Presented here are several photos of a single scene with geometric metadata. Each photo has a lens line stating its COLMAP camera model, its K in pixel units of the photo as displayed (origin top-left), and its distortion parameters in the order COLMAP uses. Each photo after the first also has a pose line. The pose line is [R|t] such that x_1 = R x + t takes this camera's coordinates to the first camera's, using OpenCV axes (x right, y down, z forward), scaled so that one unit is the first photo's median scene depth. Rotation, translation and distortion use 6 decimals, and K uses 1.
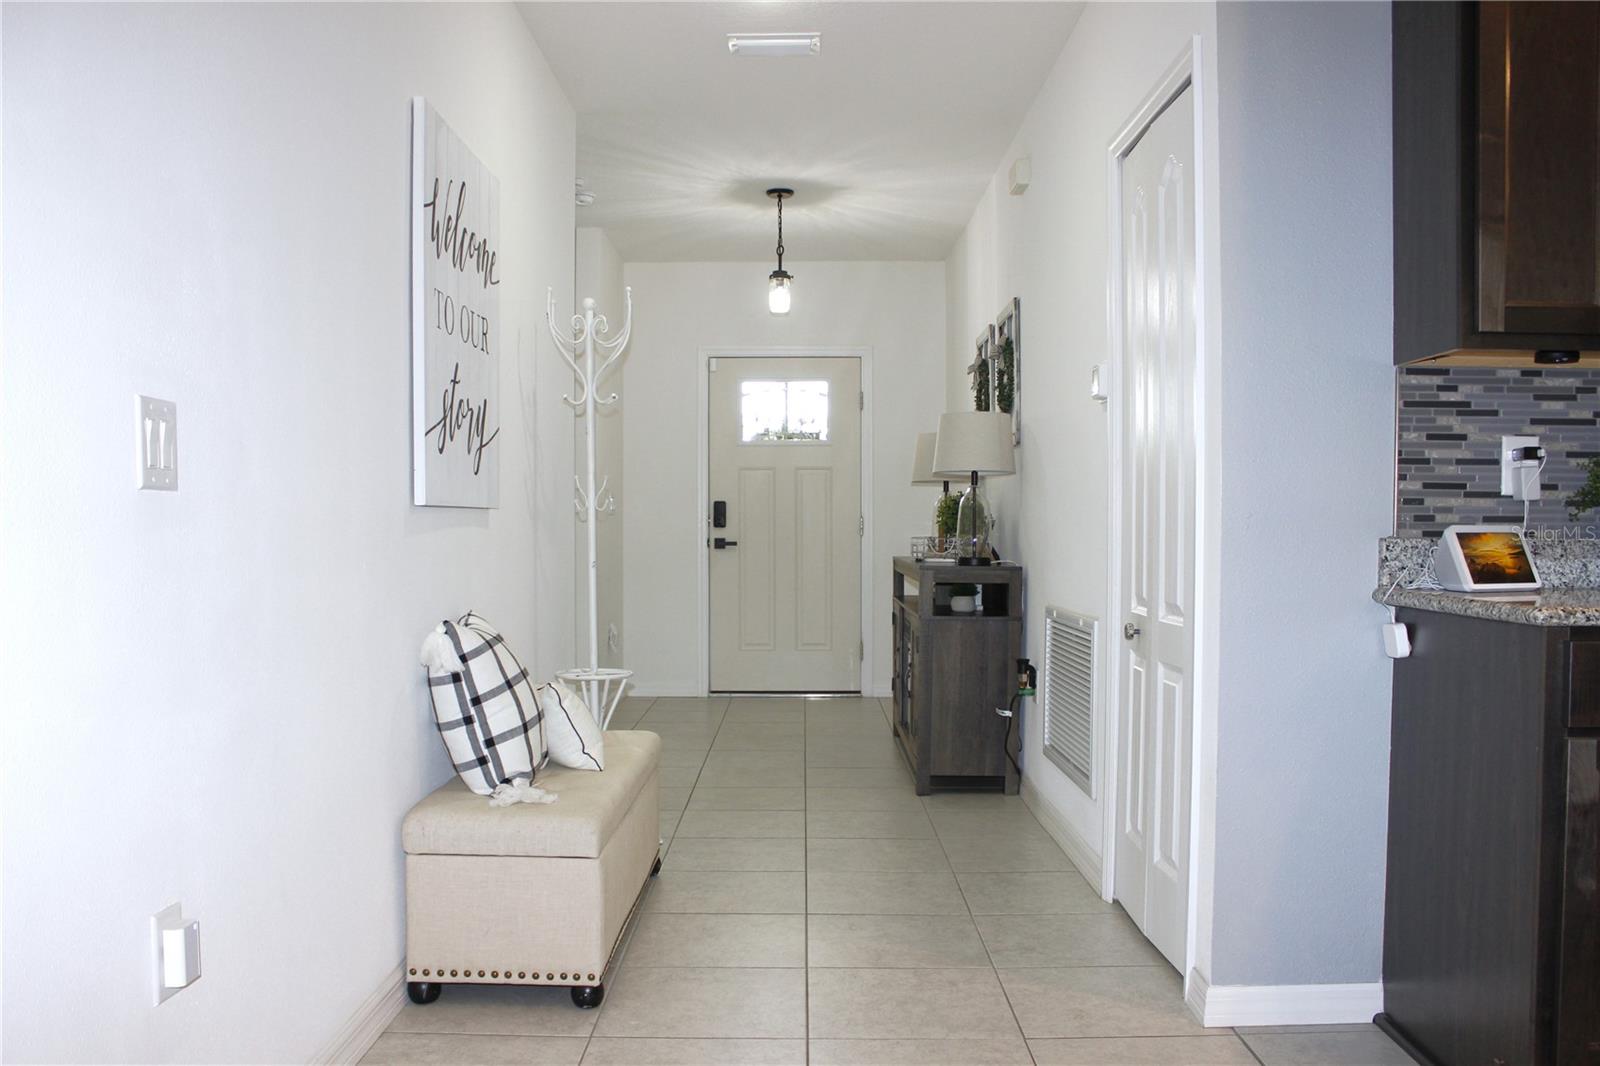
lens RADIAL K [[1312.5, 0, 792.0], [0, 1312.5, 546.0], [0, 0, 1]] dist [-0.159690, 0.136359]
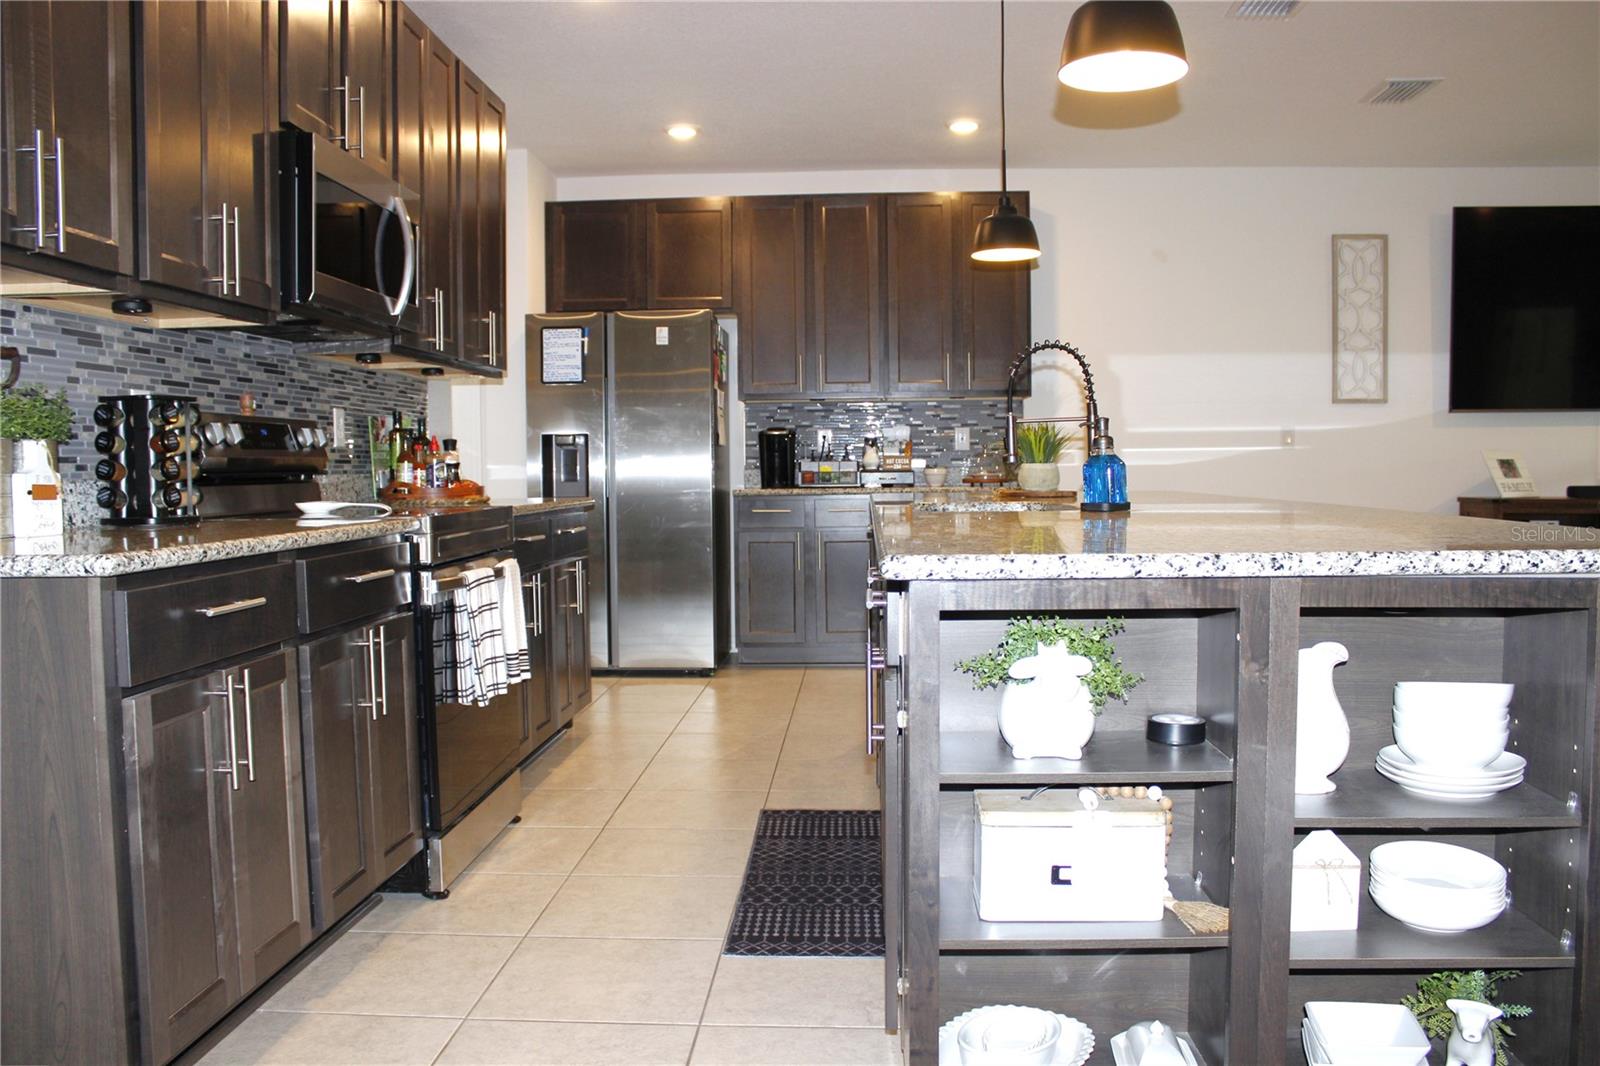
lens RADIAL K [[1312.5, 0, 792.0], [0, 1312.5, 546.0], [0, 0, 1]] dist [-0.159690, 0.136359]
pose [[0.041324, -0.064072, 0.997089, -0.198004], [0.028516, 0.997611, 0.062923, 0.000646], [-0.998739, 0.025833, 0.043052, 0.369555]]
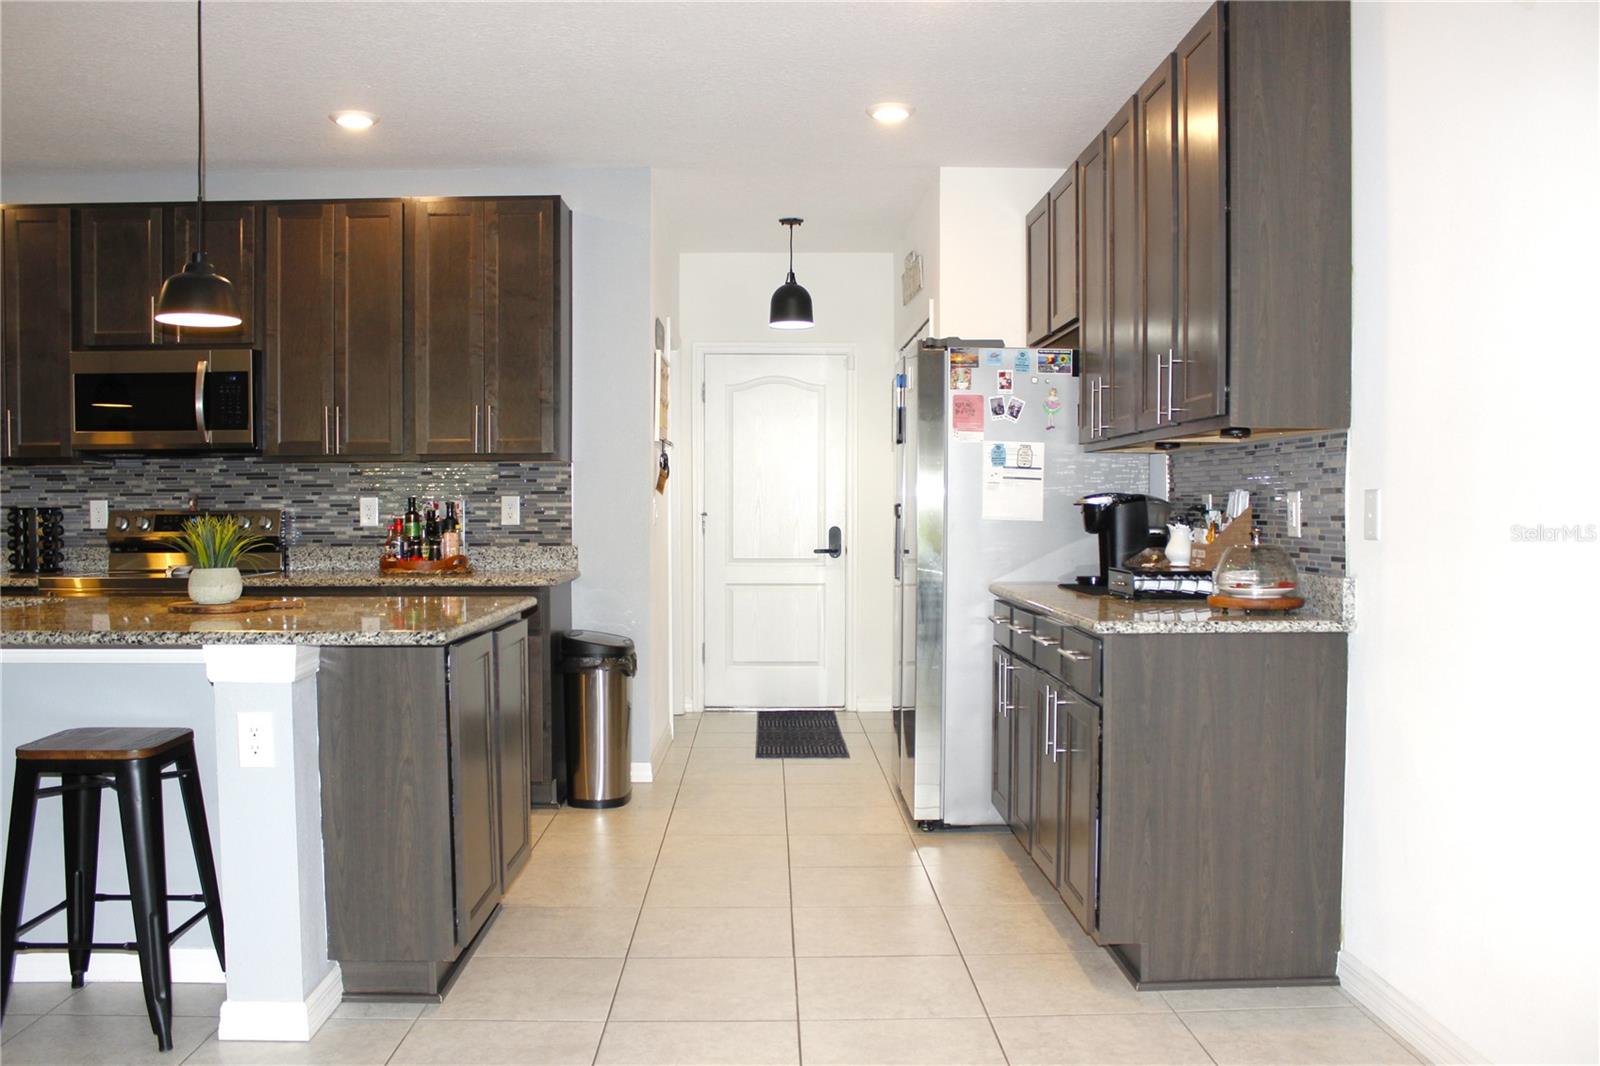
lens RADIAL K [[1364.9, 0, 801.8], [0, 1364.9, 547.2], [0, 0, 1]] dist [-0.162904, 0.146877]
pose [[0.999634, -0.005831, 0.026407, 2.018674], [0.005394, 0.999848, 0.016591, -0.035070], [-0.026500, -0.016443, 0.999514, -1.232133]]
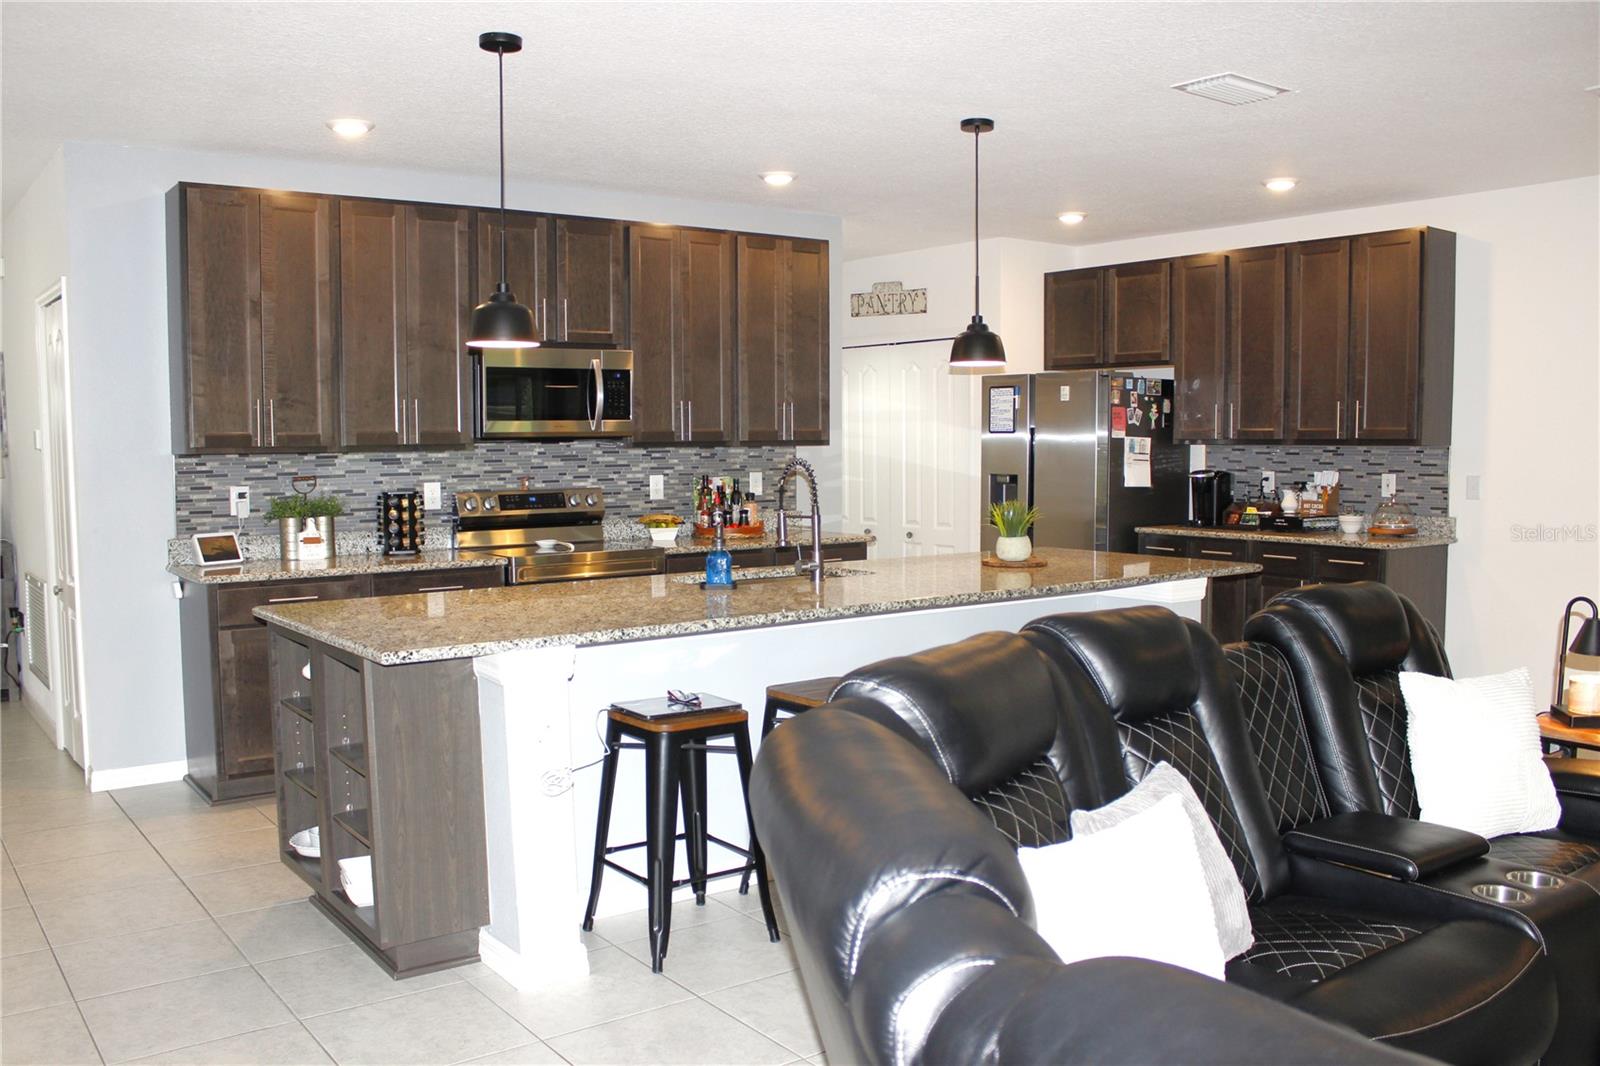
lens RADIAL K [[1331.5, 0, 796.2], [0, 1331.5, 553.0], [0, 0, 1]] dist [-0.164050, 0.150611]
pose [[0.791130, -0.058435, 0.608851, 0.003069], [0.017552, 0.997185, 0.072899, -0.116774], [-0.611397, -0.046986, 0.789928, -1.221234]]
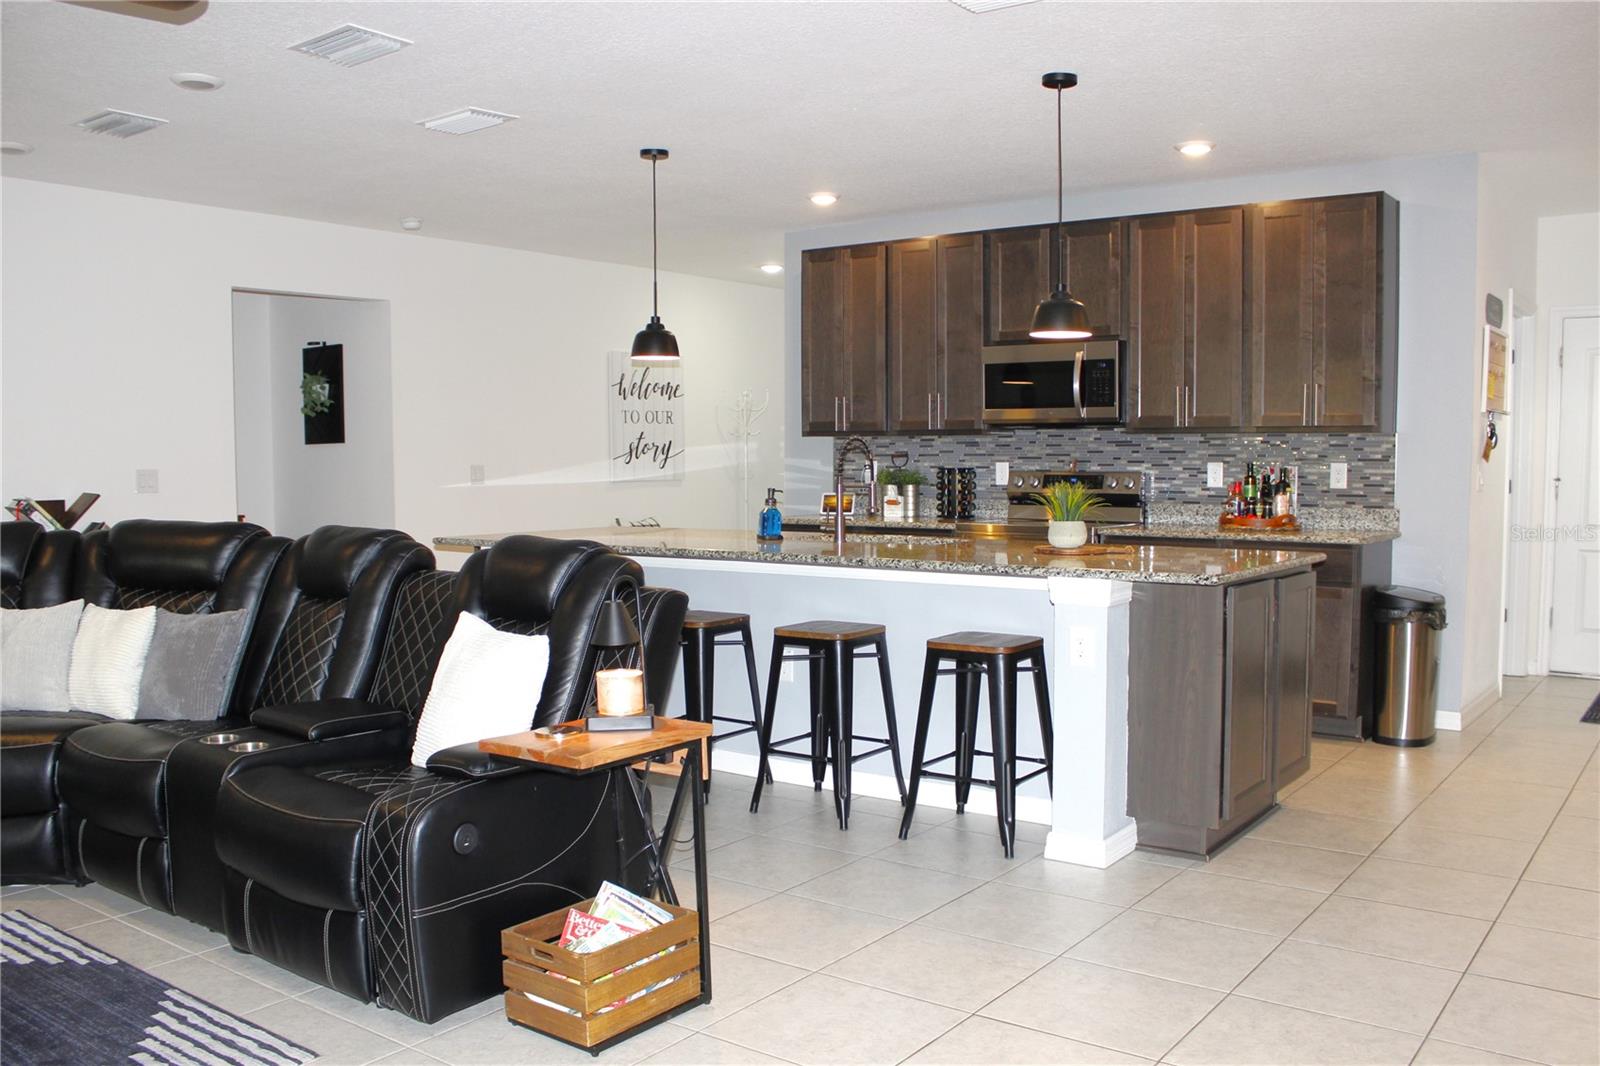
lens RADIAL K [[1364.9, 0, 801.8], [0, 1364.9, 547.2], [0, 0, 1]] dist [-0.162904, 0.146877]
pose [[0.809477, 0.035742, -0.586063, 2.240948], [-0.005634, 0.998572, 0.053118, -0.054459], [0.587124, -0.039695, 0.808523, -1.560328]]
